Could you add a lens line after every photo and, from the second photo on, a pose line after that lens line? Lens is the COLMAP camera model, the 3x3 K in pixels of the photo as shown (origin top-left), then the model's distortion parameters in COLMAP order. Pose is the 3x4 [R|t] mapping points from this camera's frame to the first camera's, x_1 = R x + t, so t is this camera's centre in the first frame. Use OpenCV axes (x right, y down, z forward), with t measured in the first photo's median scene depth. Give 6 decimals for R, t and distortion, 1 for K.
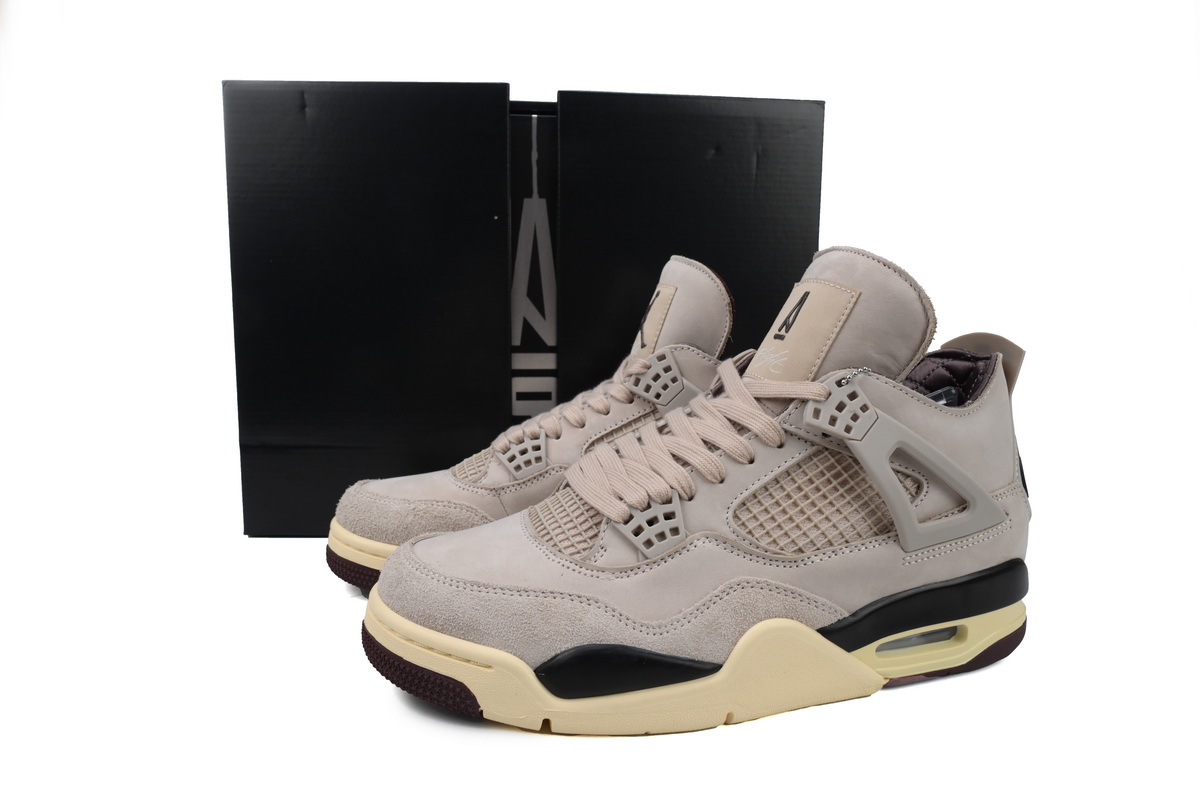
lens RADIAL K [[825.2, 0, 600.0], [0, 825.2, 400.0], [0, 0, 1]] dist [0.046696, 0.000410]
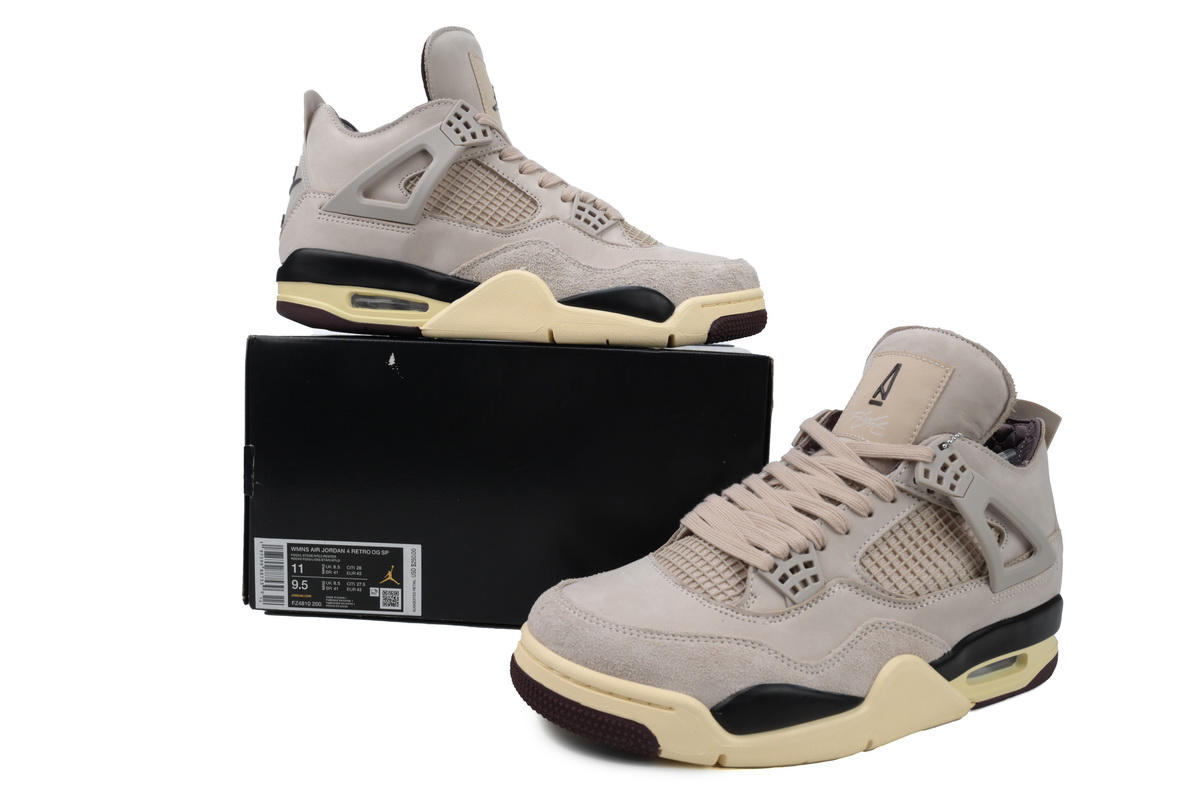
lens RADIAL K [[825.2, 0, 600.0], [0, 825.2, 400.0], [0, 0, 1]] dist [0.046696, 0.000410]
pose [[0.982016, 0.021814, 0.187533, -0.405376], [-0.017059, 0.999492, -0.026932, -0.047022], [-0.188026, 0.023248, 0.981889, -0.053507]]
